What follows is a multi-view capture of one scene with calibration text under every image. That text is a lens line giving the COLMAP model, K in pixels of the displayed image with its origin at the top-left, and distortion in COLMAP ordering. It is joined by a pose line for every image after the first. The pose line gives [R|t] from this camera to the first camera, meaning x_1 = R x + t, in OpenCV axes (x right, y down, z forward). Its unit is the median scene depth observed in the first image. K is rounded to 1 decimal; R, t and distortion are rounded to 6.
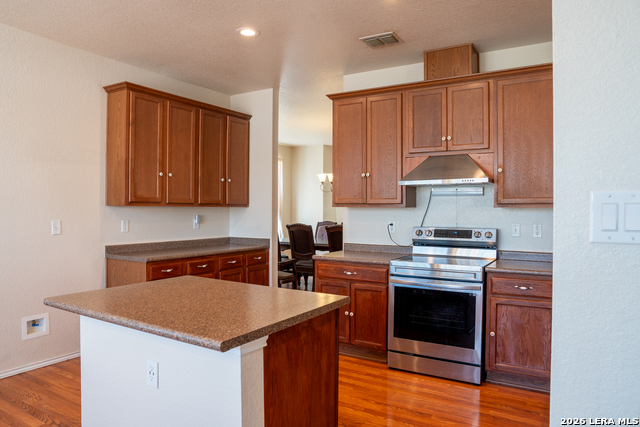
lens RADIAL K [[439.4, 0, 321.5], [0, 439.4, 212.9], [0, 0, 1]] dist [-0.032509, 0.006789]
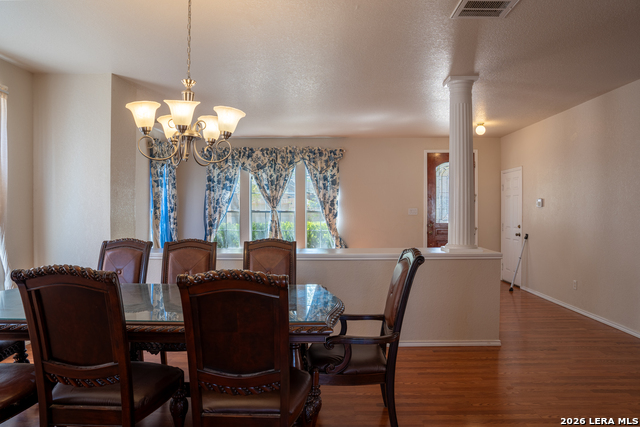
lens RADIAL K [[439.4, 0, 323.3], [0, 439.4, 213.0], [0, 0, 1]] dist [-0.032509, 0.006789]
pose [[0.864100, -0.006062, 0.503283, -0.087131], [0.005076, 0.999982, 0.003329, -0.017161], [-0.503294, -0.000322, 0.864115, 1.224440]]
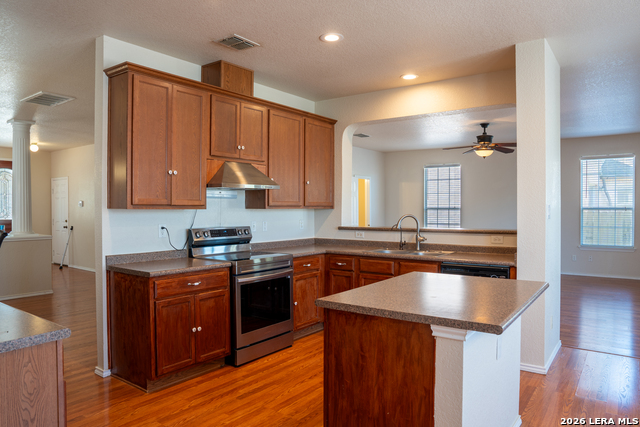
lens RADIAL K [[439.4, 0, 325.2], [0, 439.4, 213.7], [0, 0, 1]] dist [-0.032509, 0.006789]
pose [[0.095429, -0.016371, 0.995302, -0.803699], [0.009621, 0.999833, 0.015523, -0.015192], [-0.995390, 0.008094, 0.095571, 0.668979]]
